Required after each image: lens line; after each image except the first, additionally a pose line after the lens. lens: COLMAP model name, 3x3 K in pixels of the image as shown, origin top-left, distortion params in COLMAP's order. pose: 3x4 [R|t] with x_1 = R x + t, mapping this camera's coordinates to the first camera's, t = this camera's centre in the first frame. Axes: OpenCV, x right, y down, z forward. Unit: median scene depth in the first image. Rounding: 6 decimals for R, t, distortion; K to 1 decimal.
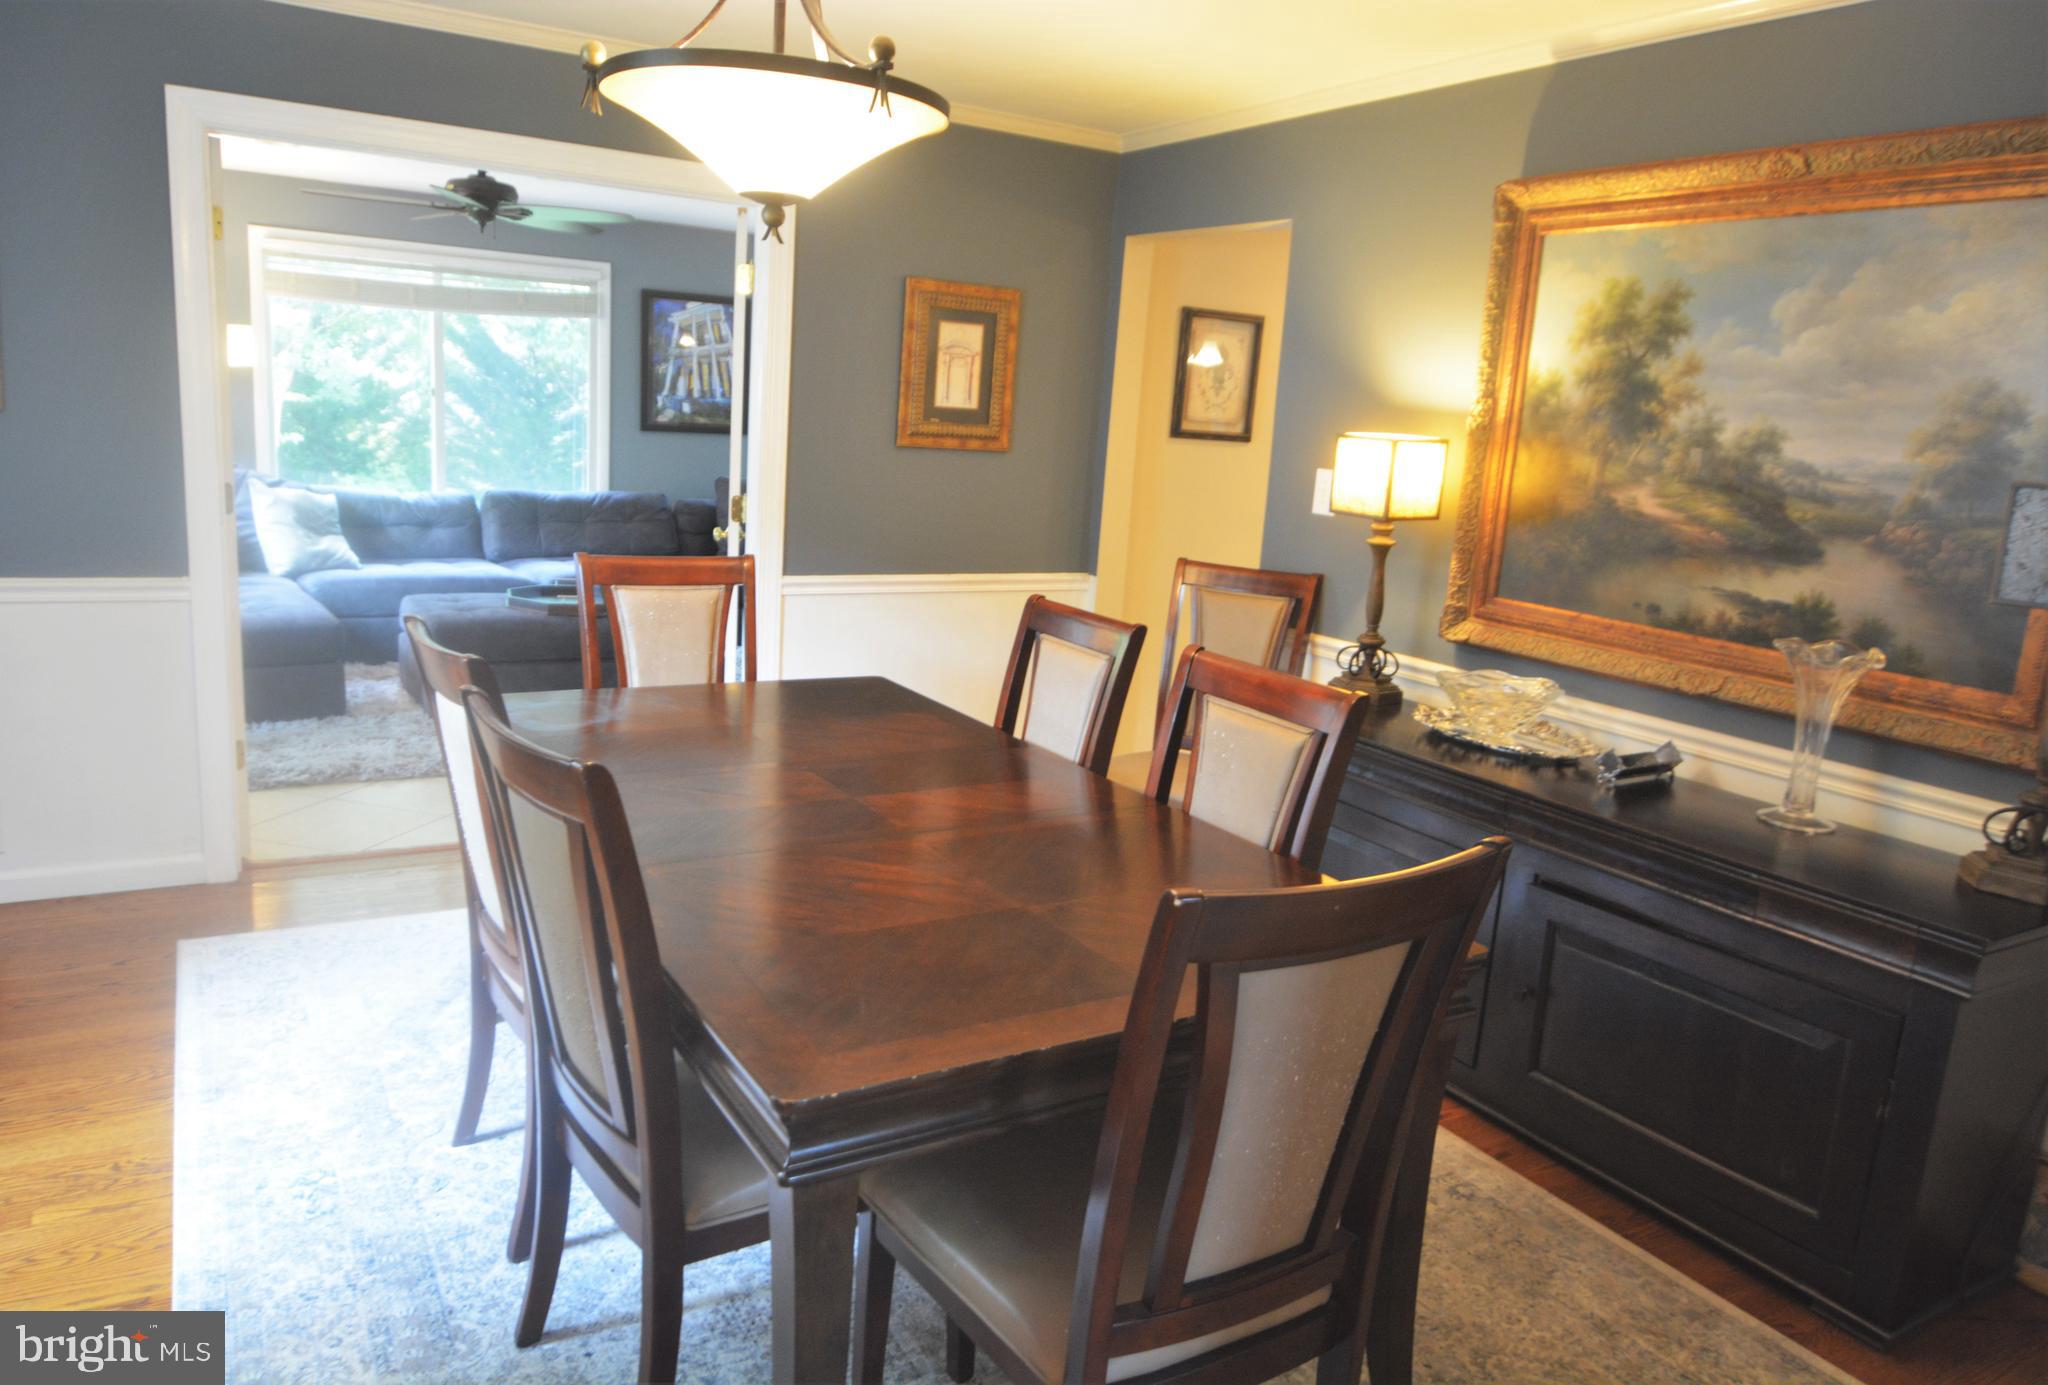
lens RADIAL K [[1384.3, 0, 996.6], [0, 1384.3, 668.3], [0, 0, 1]] dist [0.006682, -0.021562]
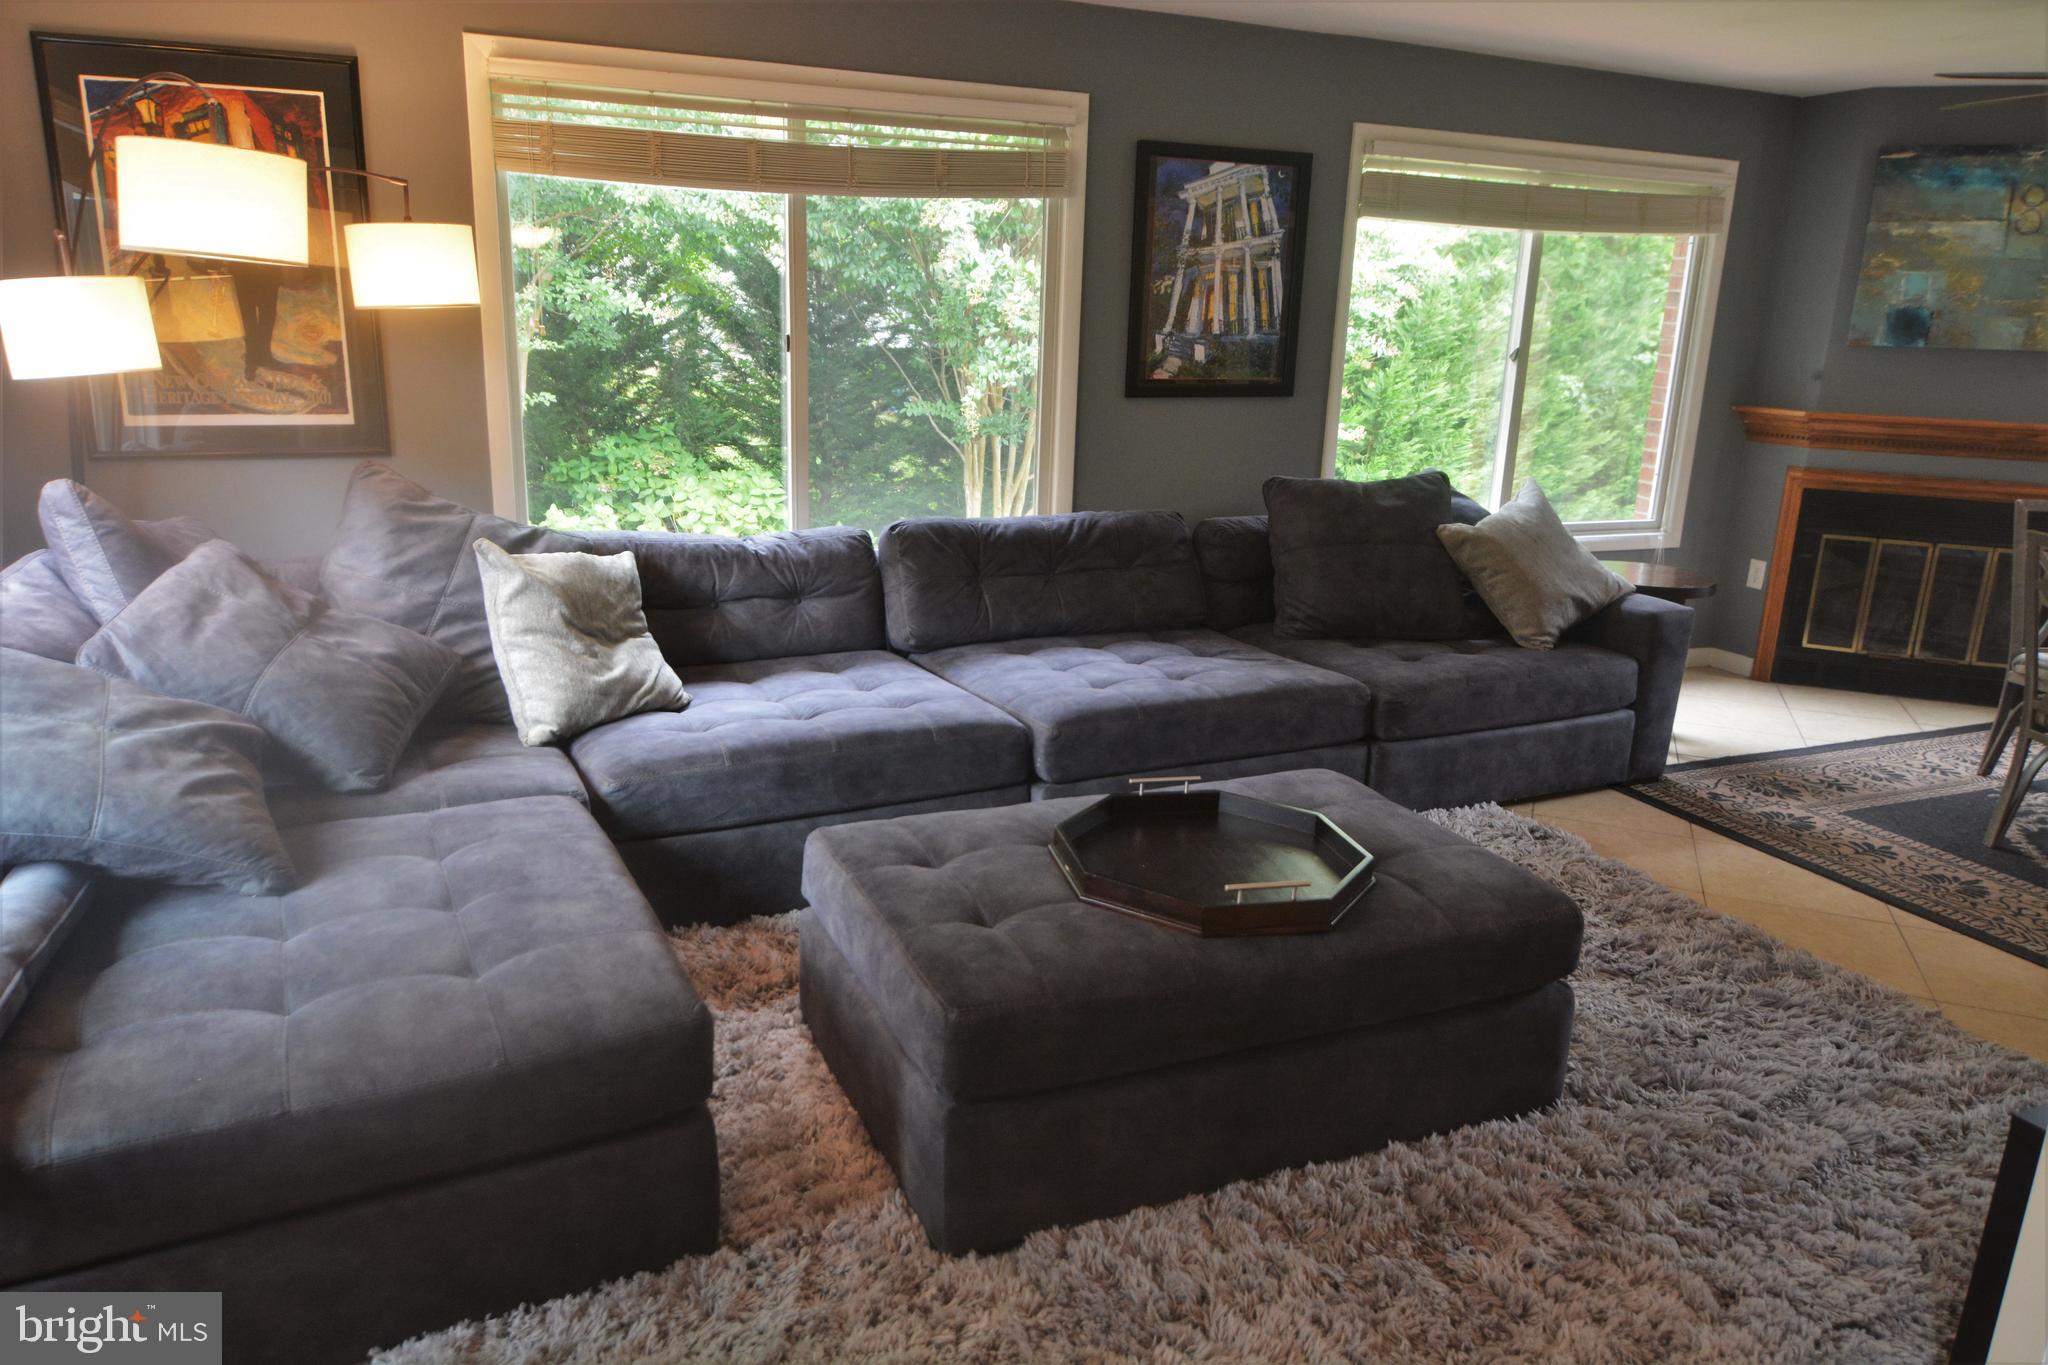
lens RADIAL K [[1384.3, 0, 1018.8], [0, 1384.3, 662.8], [0, 0, 1]] dist [0.006682, -0.021562]
pose [[0.990252, 0.000305, -0.139285, -0.219251], [0.007220, 0.998541, 0.053515, -0.092343], [0.139099, -0.053999, 0.988805, 0.421615]]
